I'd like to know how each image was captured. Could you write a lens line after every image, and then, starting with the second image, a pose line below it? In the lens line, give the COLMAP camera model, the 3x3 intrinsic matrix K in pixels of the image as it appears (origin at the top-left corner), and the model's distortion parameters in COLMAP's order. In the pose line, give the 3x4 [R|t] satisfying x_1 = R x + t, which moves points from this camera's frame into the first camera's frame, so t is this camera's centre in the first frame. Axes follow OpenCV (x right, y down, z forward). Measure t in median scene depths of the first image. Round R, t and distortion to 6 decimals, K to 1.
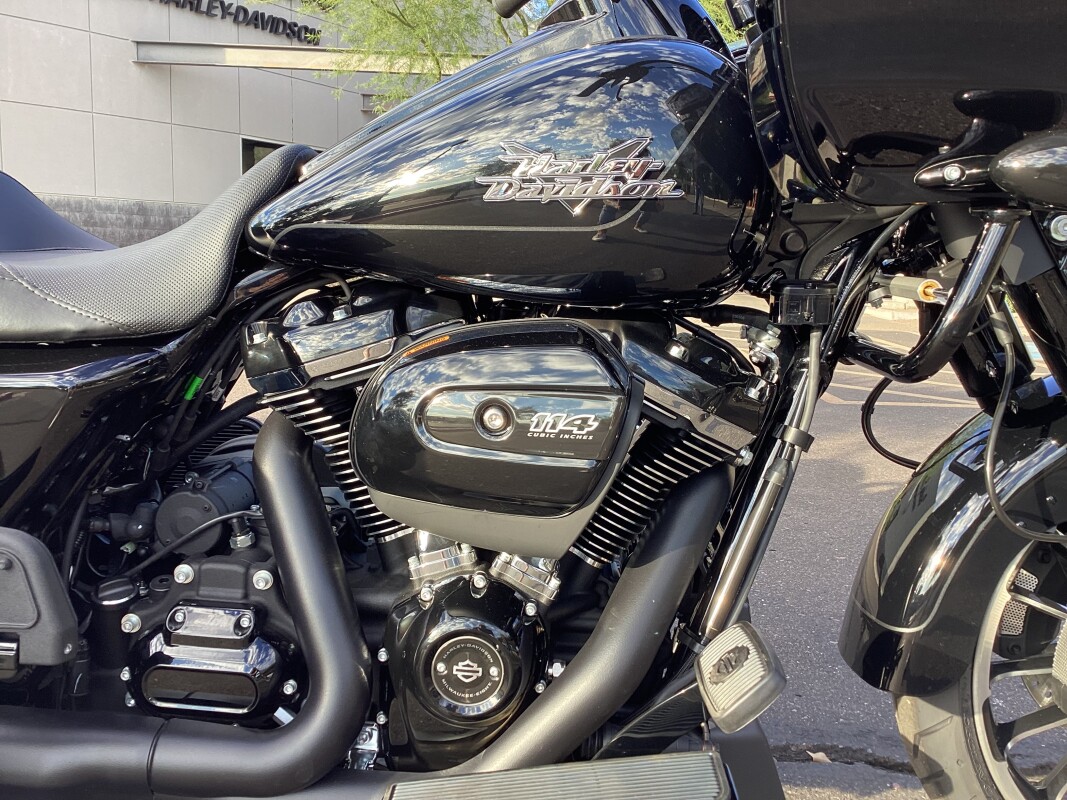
lens RADIAL K [[968.1, 0, 537.4], [0, 968.1, 399.0], [0, 0, 1]] dist [0.002417, -0.021683]
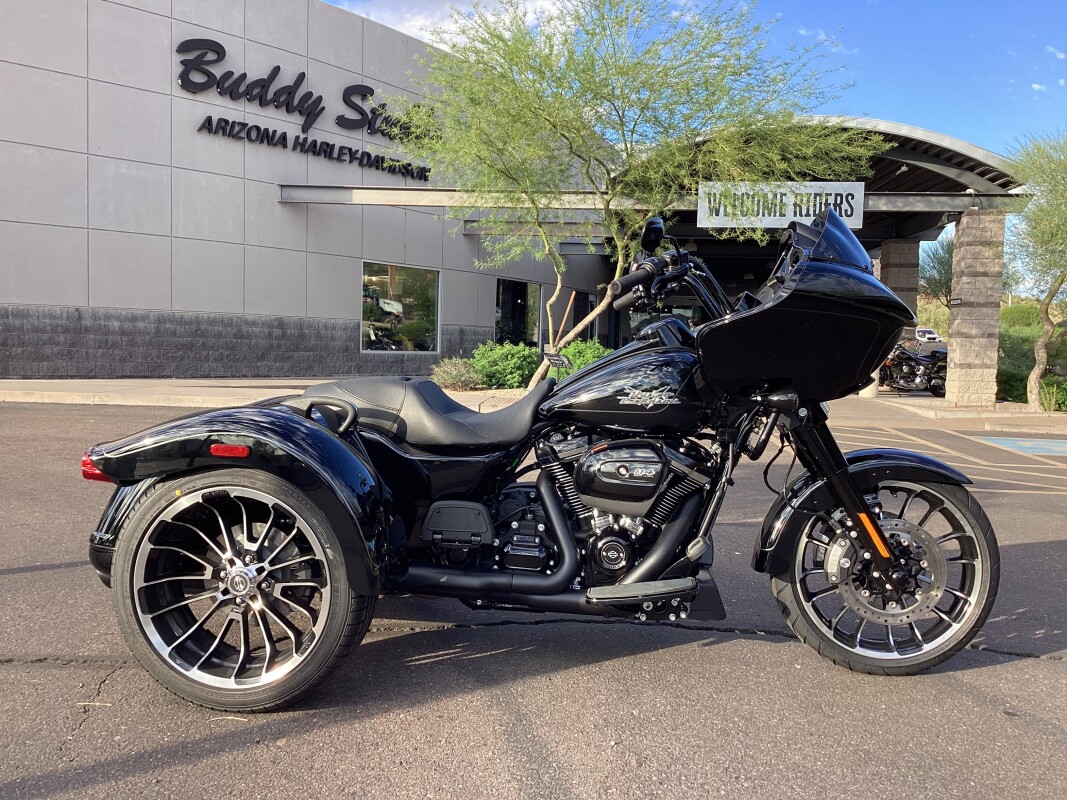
lens RADIAL K [[968.1, 0, 533.0], [0, 968.1, 411.0], [0, 0, 1]] dist [0.002417, -0.021683]
pose [[0.996460, -0.002018, -0.084048, -0.061226], [-0.004932, 0.996587, -0.082398, 0.076482], [0.083928, 0.082520, 0.993049, -1.954900]]
